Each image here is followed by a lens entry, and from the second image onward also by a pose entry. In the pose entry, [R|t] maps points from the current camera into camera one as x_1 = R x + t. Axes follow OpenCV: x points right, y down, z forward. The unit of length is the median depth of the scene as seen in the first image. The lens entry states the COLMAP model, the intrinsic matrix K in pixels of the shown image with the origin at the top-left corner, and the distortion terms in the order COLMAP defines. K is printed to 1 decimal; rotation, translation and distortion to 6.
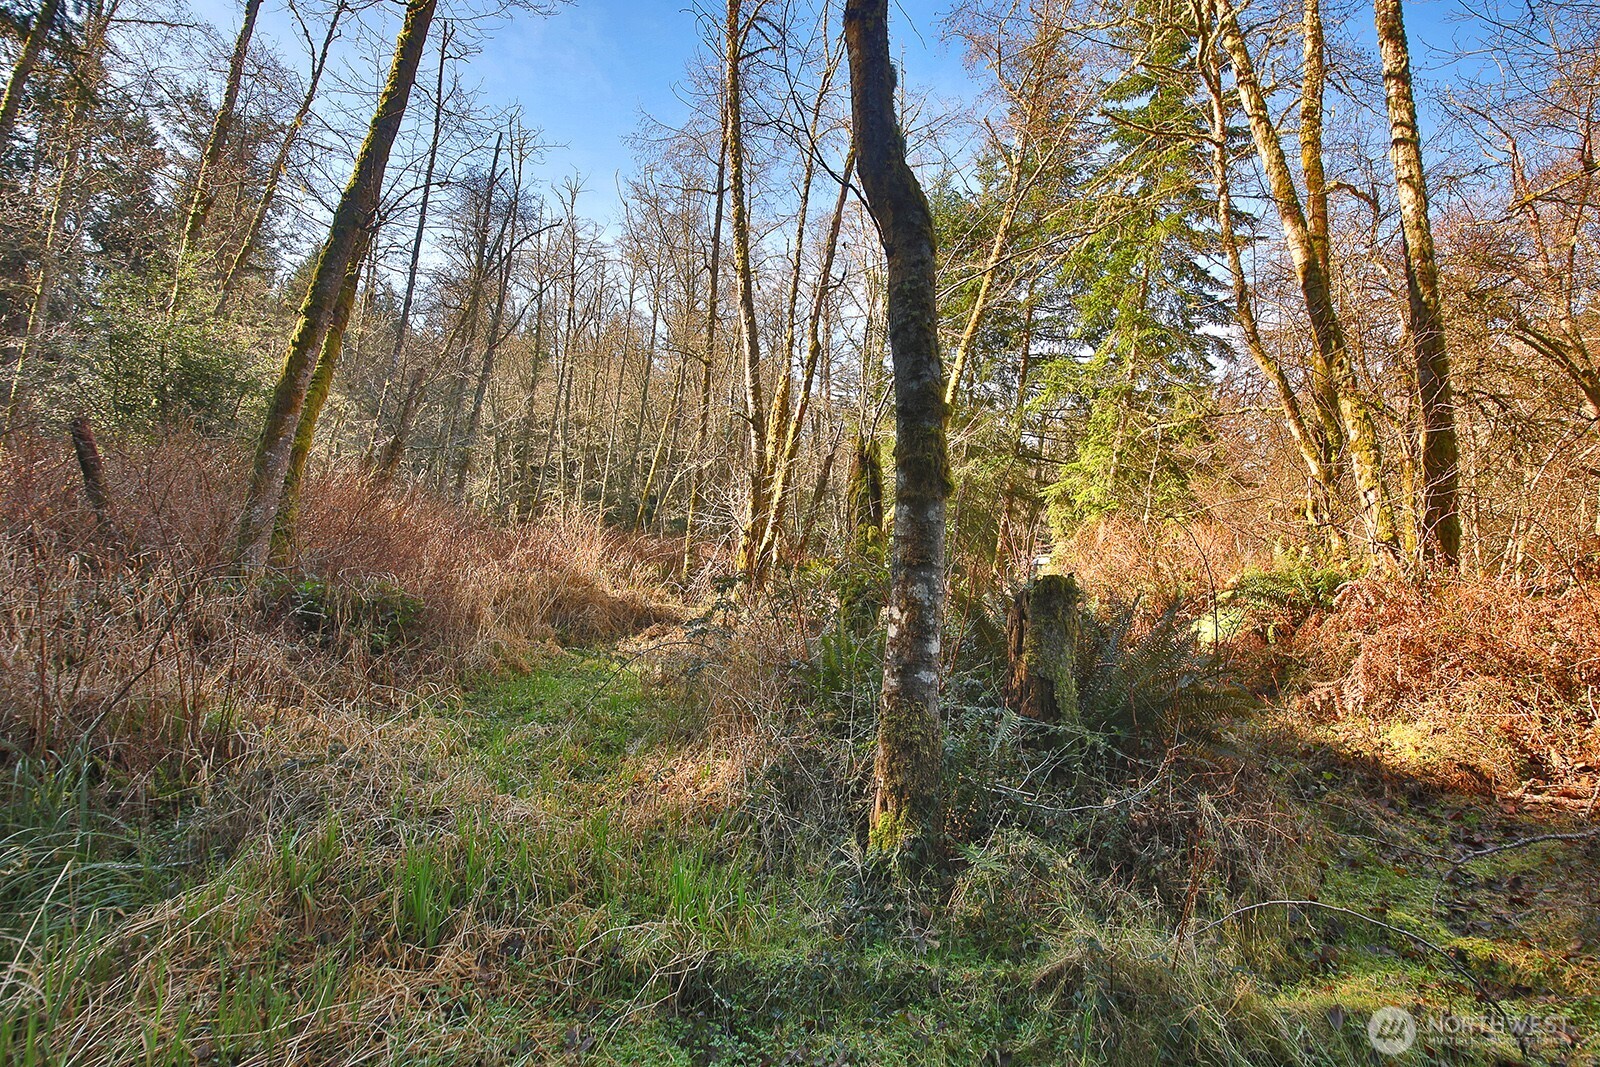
lens RADIAL K [[686.2, 0, 800.0], [0, 686.2, 533.5], [0, 0, 1]] dist [0.000988, -0.000203]
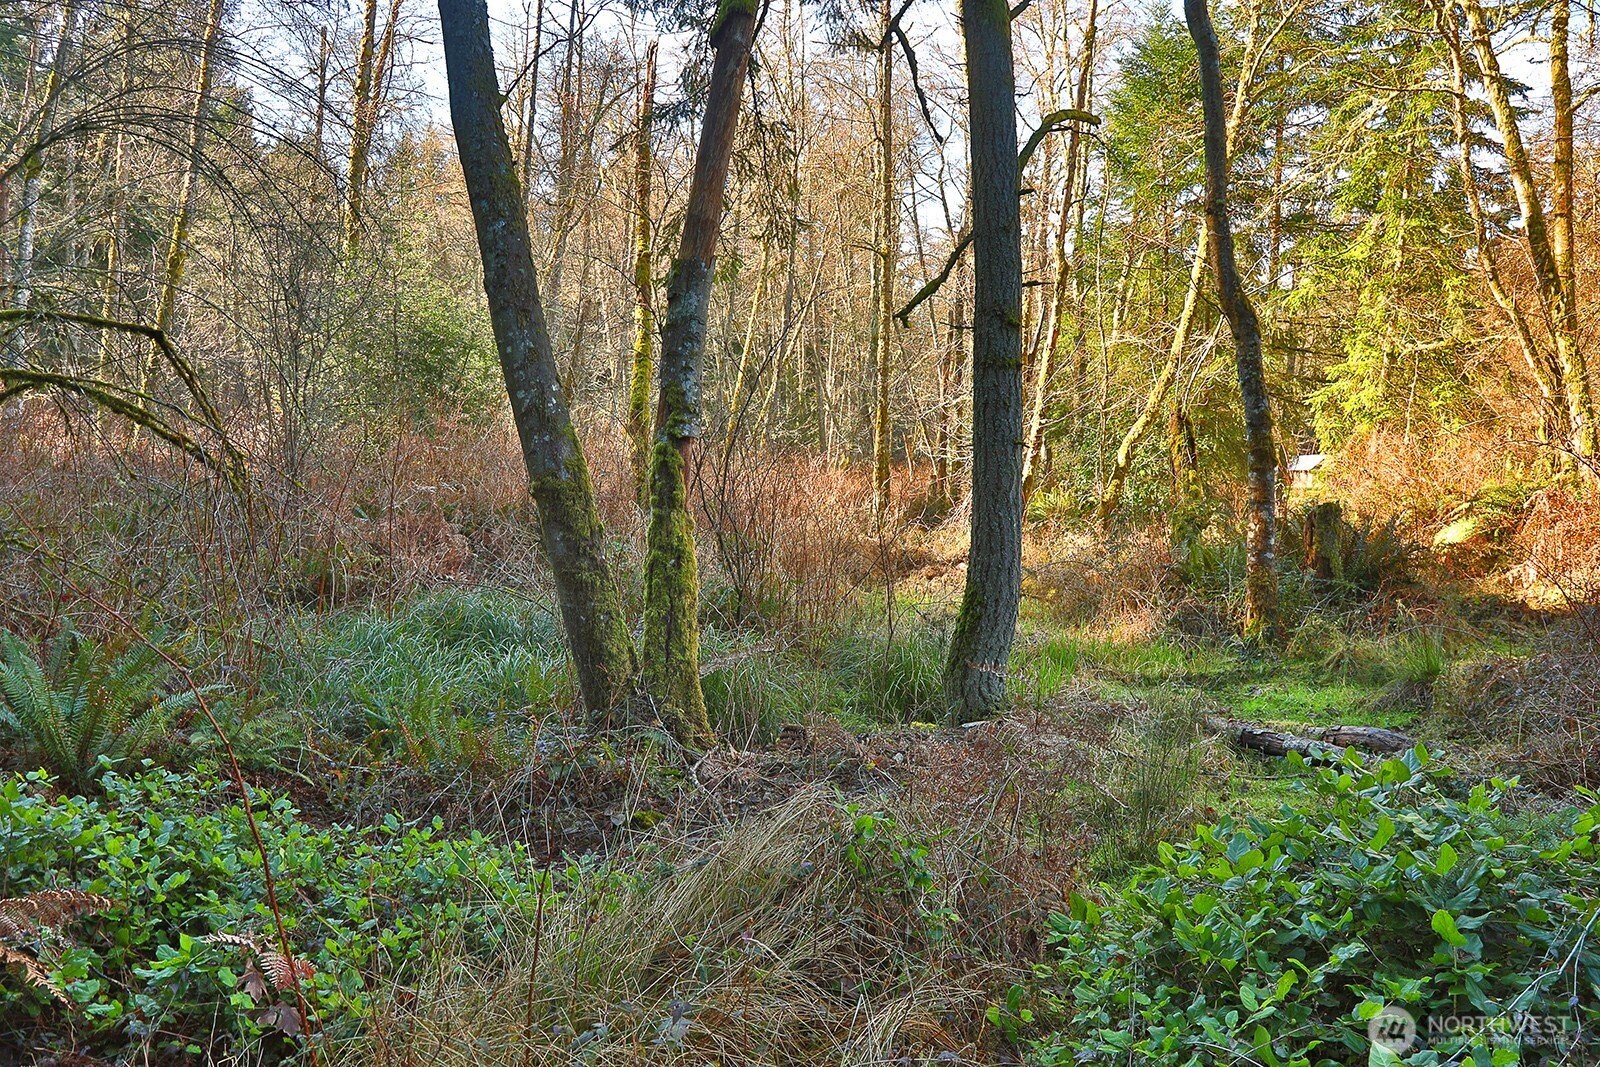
lens RADIAL K [[1086.4, 0, 800.0], [0, 1086.4, 533.5], [0, 0, 1]] dist [-0.153409, 0.088958]
pose [[0.992882, -0.054688, -0.105802, -0.404813], [0.063280, 0.994813, 0.079636, -0.092599], [0.100898, -0.085765, 0.991193, -1.057563]]
